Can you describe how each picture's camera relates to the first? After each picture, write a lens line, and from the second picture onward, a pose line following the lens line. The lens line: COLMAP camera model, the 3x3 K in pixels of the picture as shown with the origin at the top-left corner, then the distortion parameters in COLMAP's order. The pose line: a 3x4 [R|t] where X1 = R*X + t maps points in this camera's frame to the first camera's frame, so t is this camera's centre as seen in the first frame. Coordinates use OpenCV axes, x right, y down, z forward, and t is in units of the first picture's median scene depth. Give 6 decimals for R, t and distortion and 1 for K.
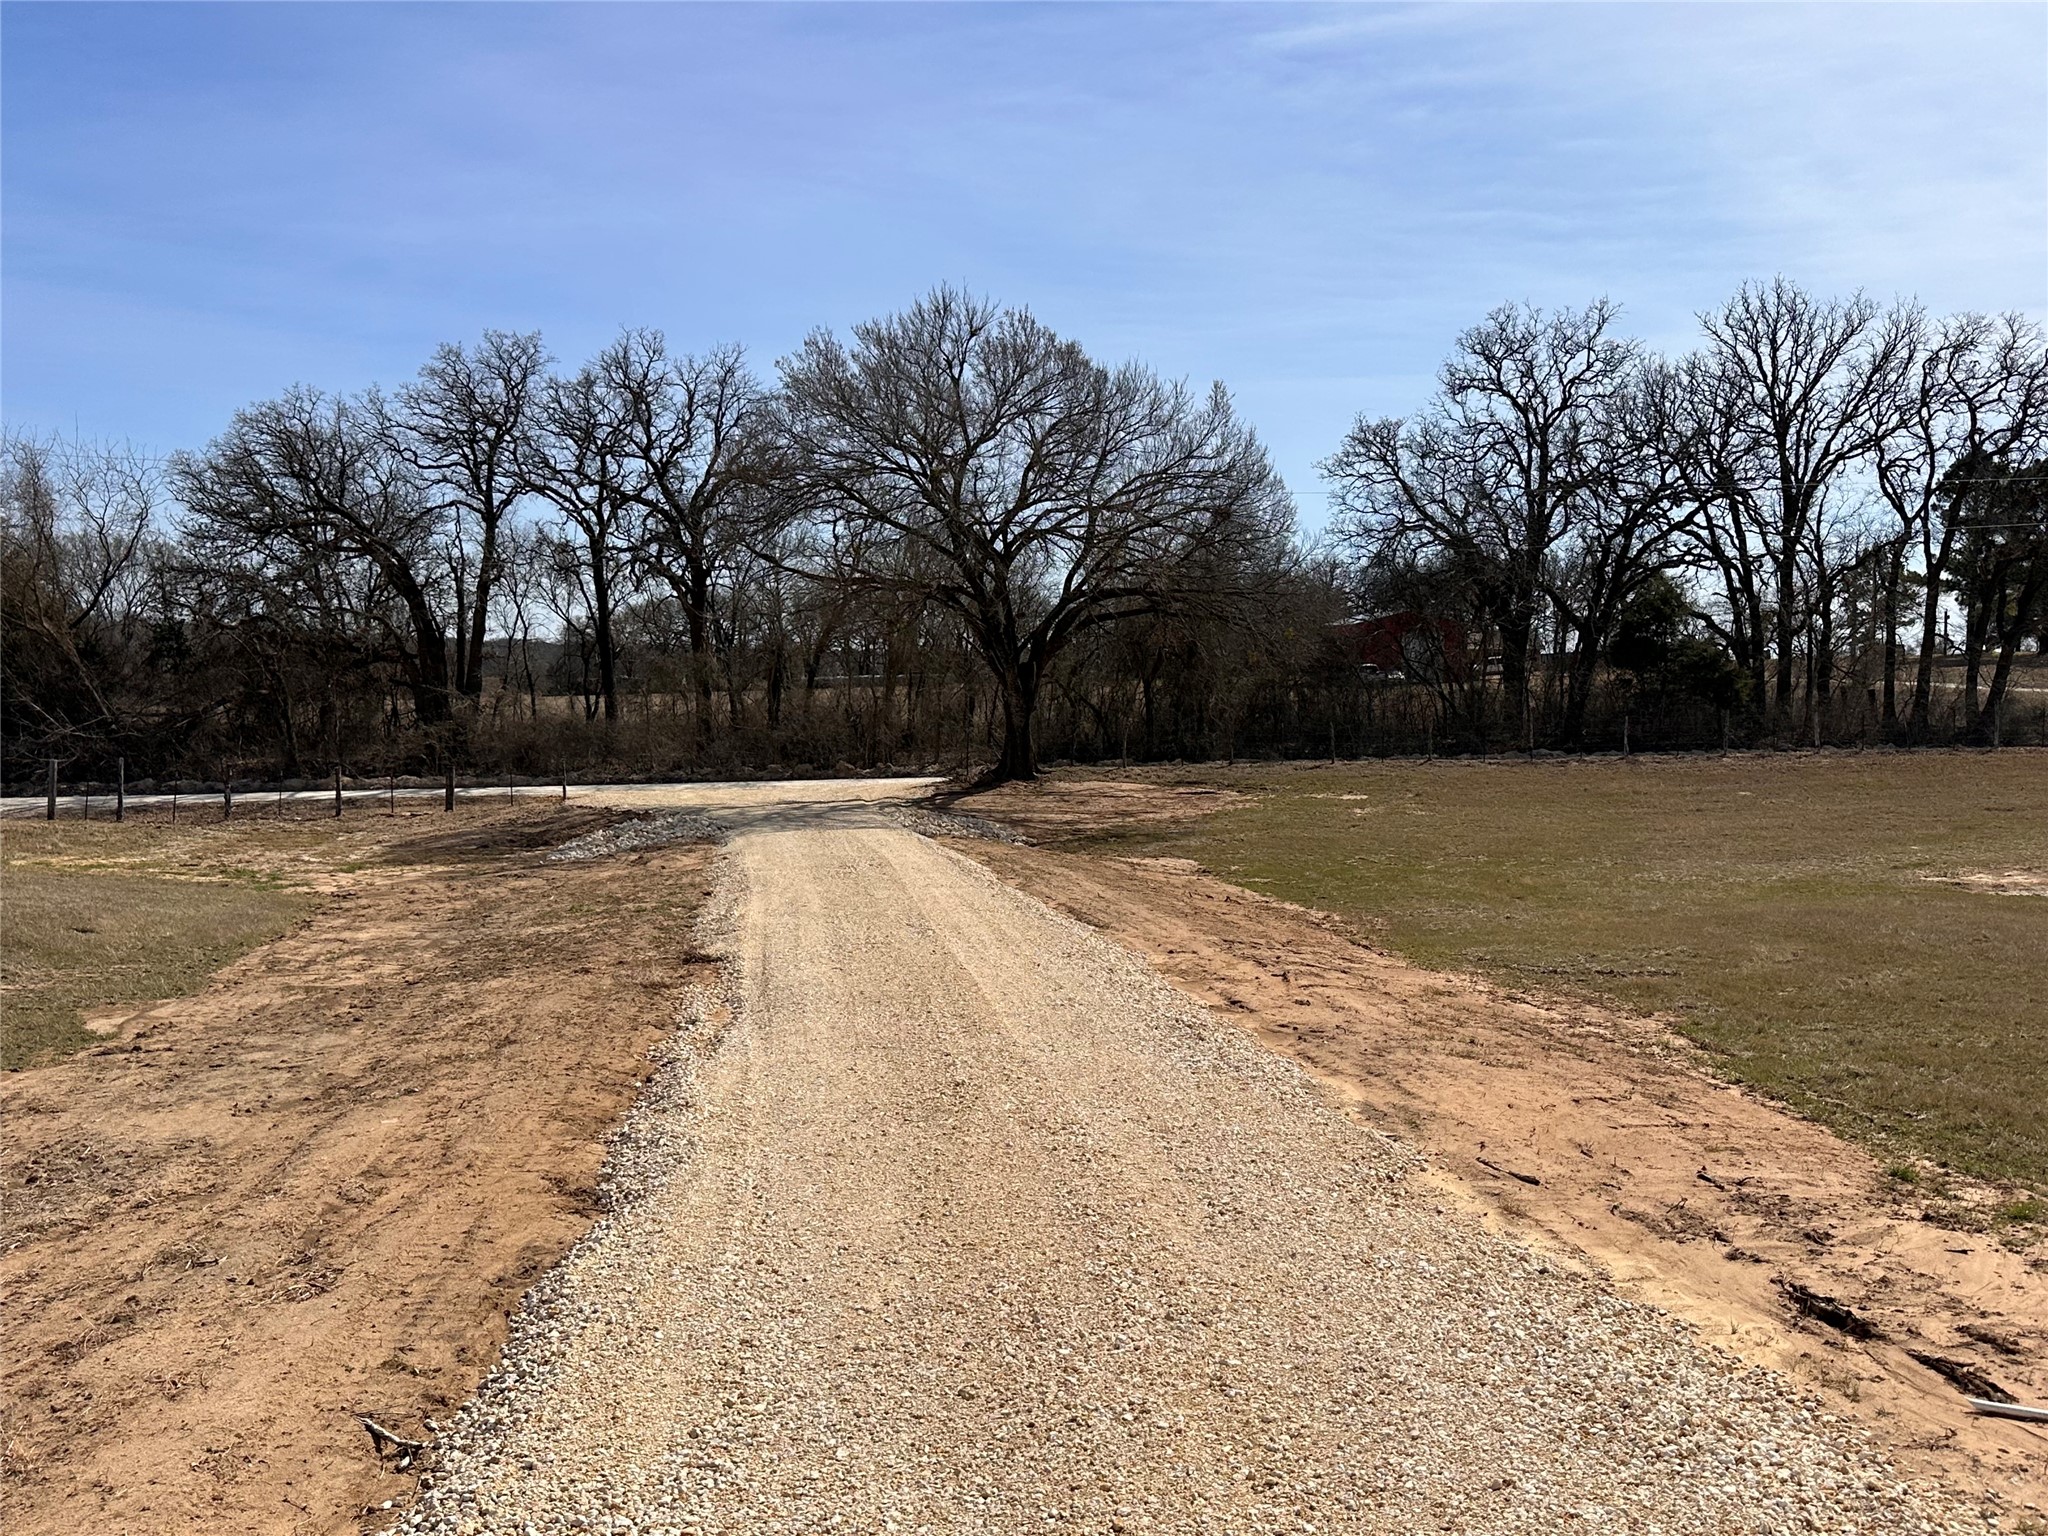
lens RADIAL K [[1885.0, 0, 1029.7], [0, 1885.0, 770.3], [0, 0, 1]] dist [0.122248, 0.000000]
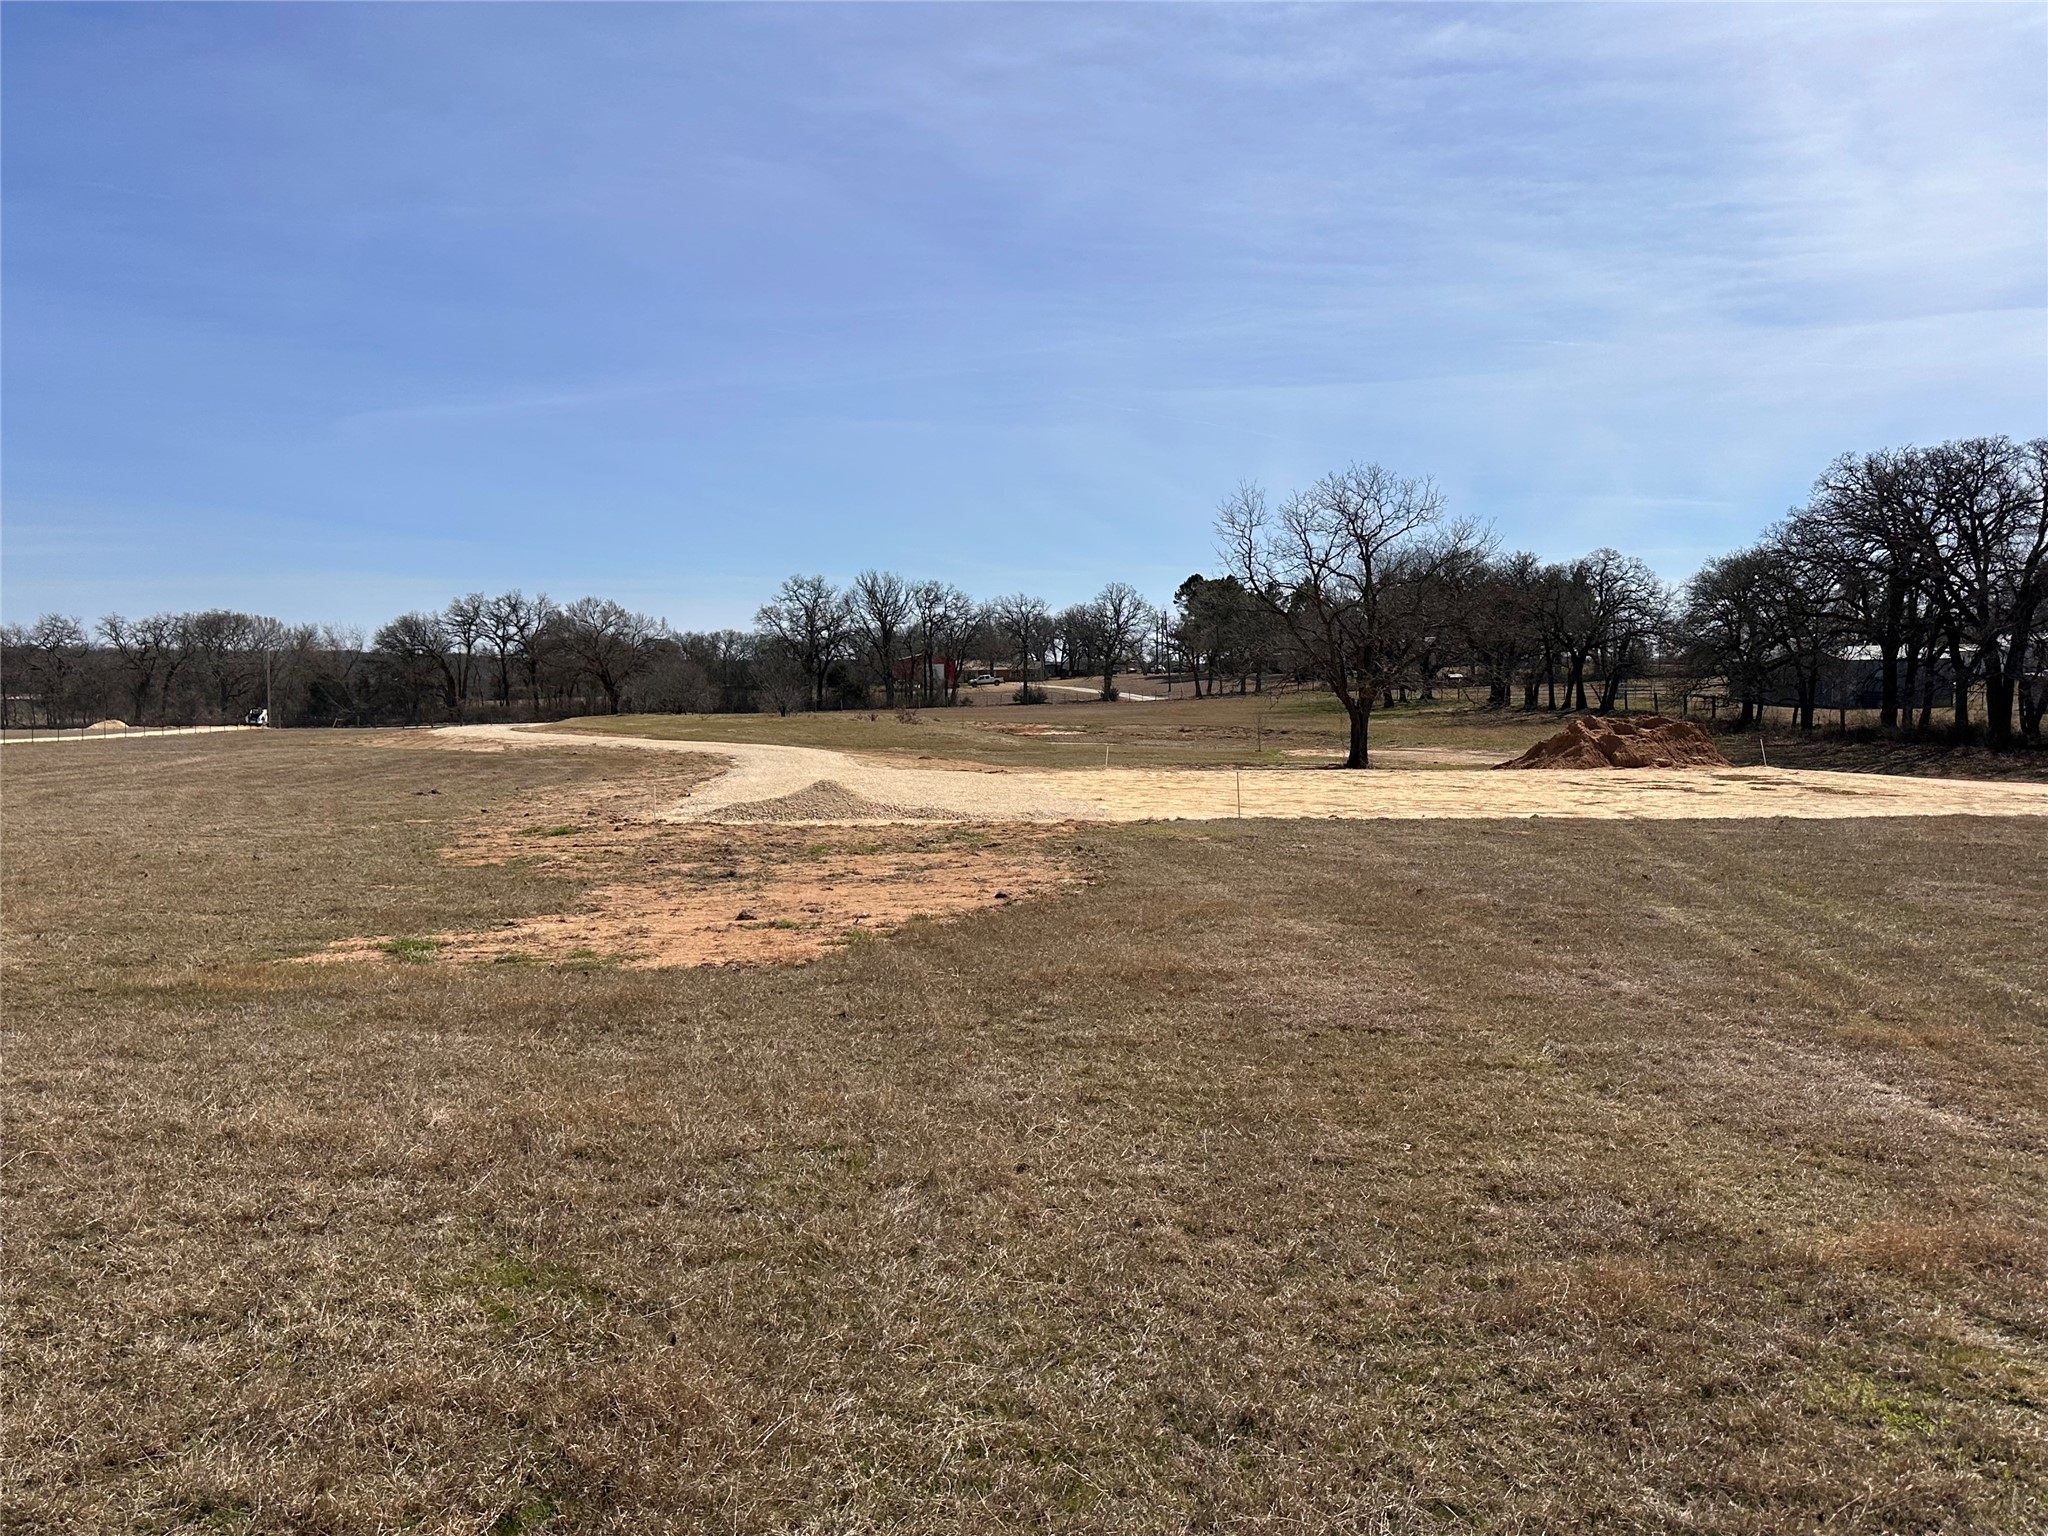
lens RADIAL K [[1689.9, 0, 1032.9], [0, 1689.9, 782.2], [0, 0, 1]] dist [0.091997, -0.013717]
pose [[0.998346, -0.015601, 0.055338, 0.532806], [0.014716, 0.999758, 0.016372, 0.071366], [-0.055580, -0.015531, 0.998333, -2.040874]]
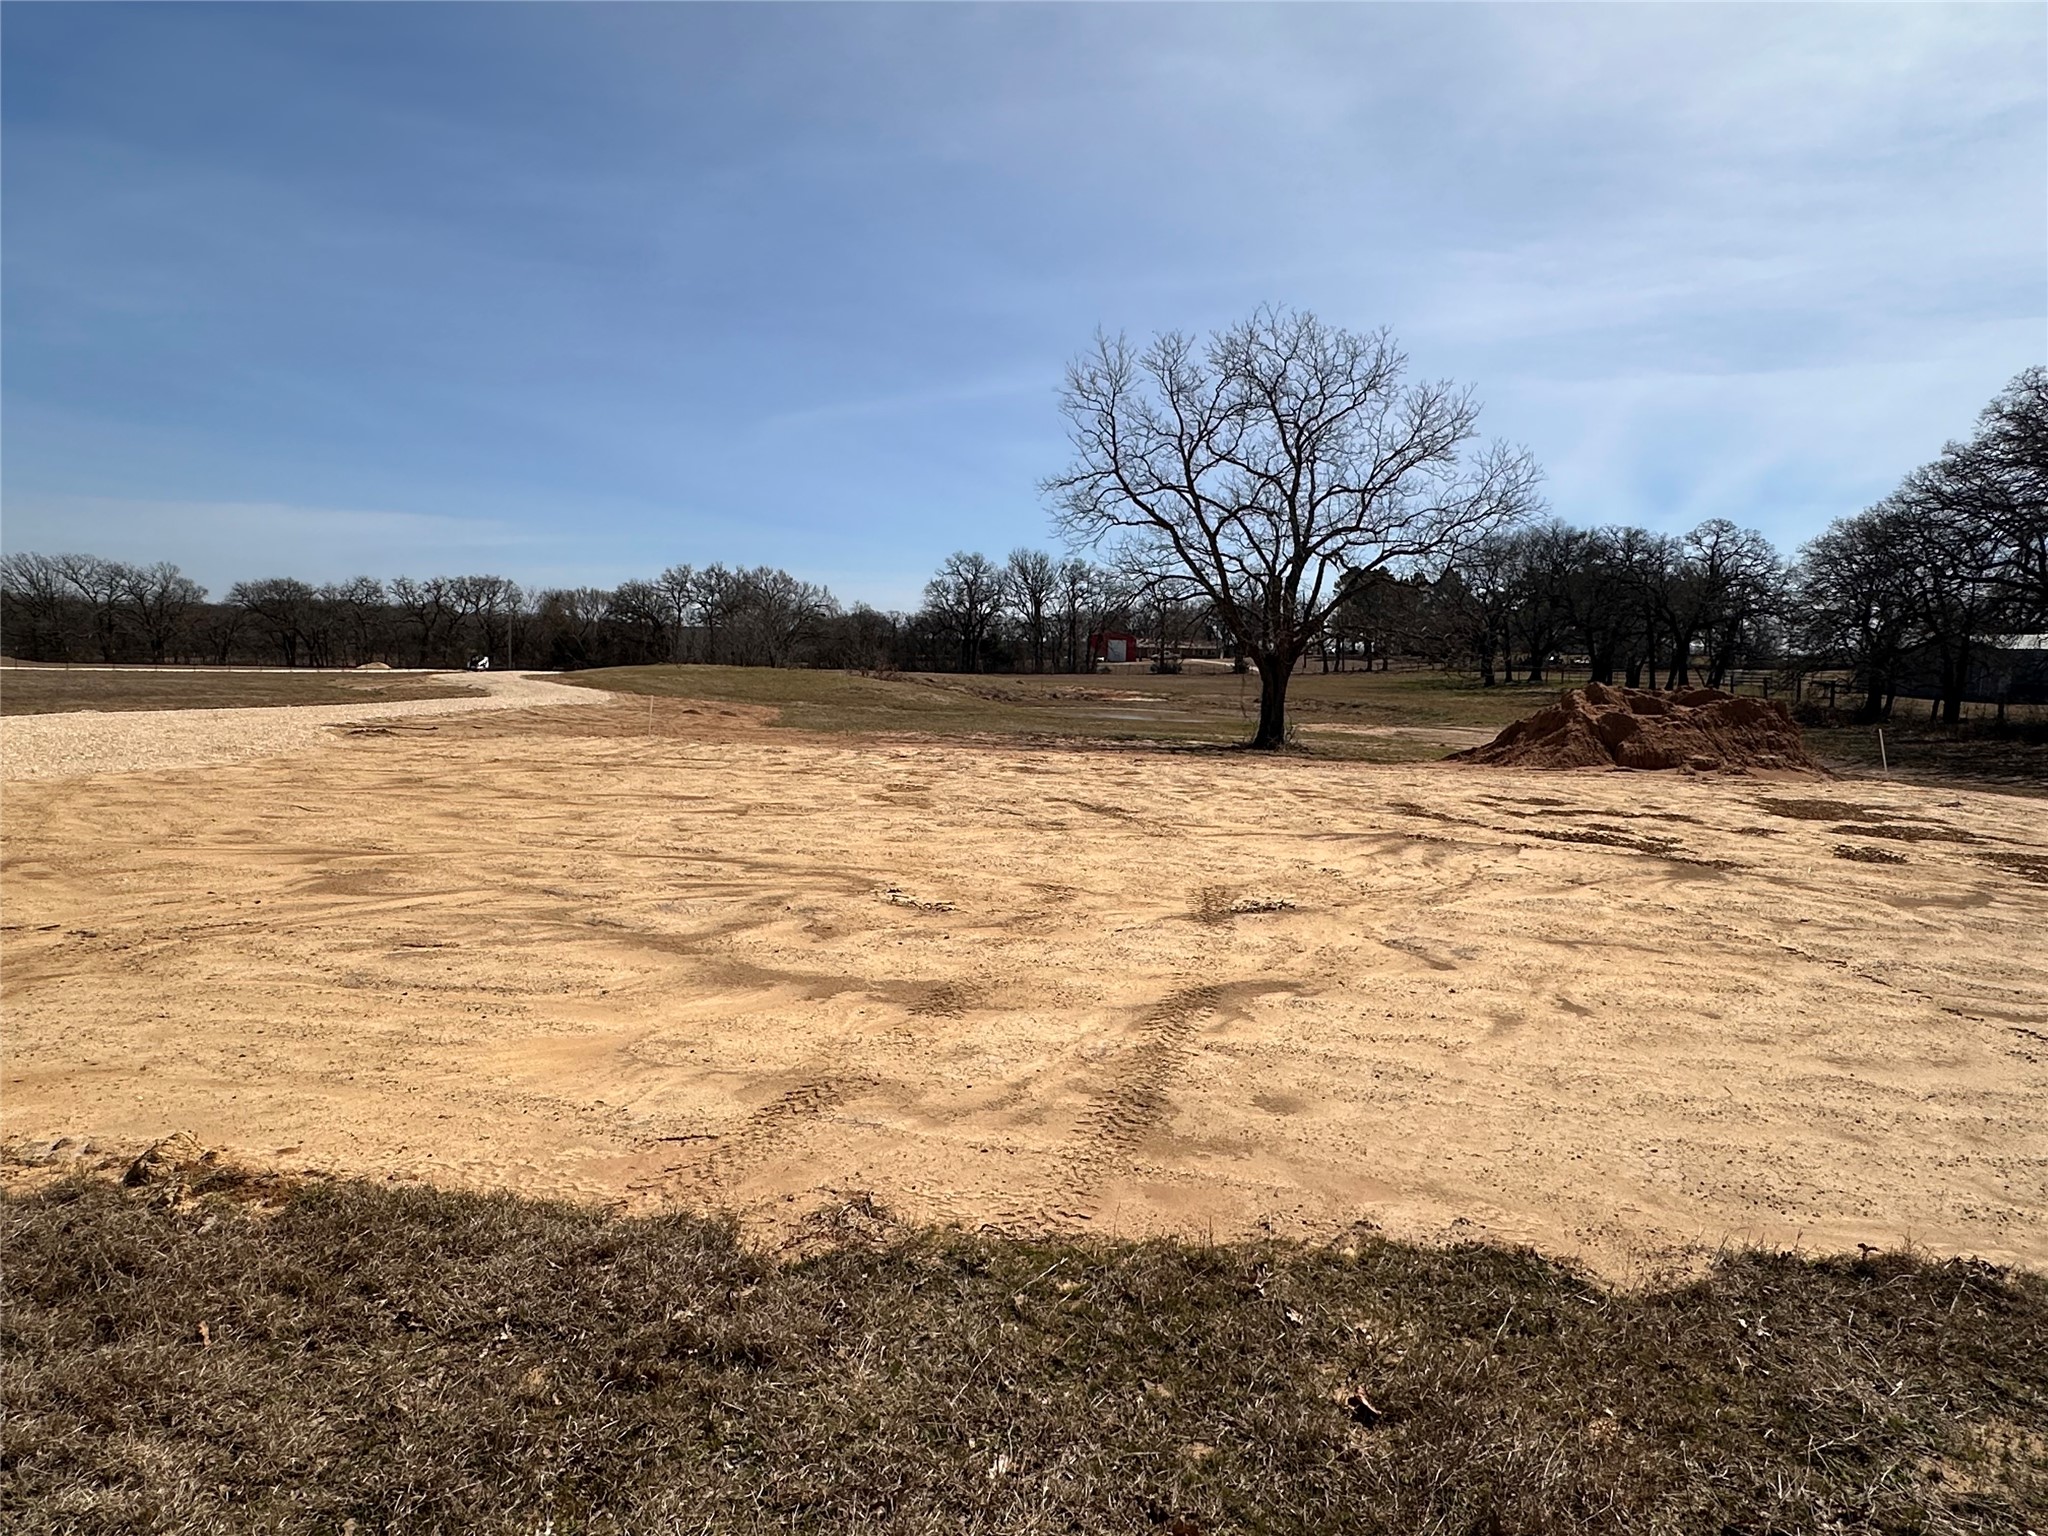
lens RADIAL K [[1292.7, 0, 1027.8], [0, 1292.7, 775.7], [0, 0, 1]] dist [-0.004851, 0.009645]
pose [[0.990736, 0.030649, -0.132296, 0.783352], [-0.024916, 0.998686, 0.044776, 0.071831], [0.133494, -0.041065, 0.990198, -1.538373]]
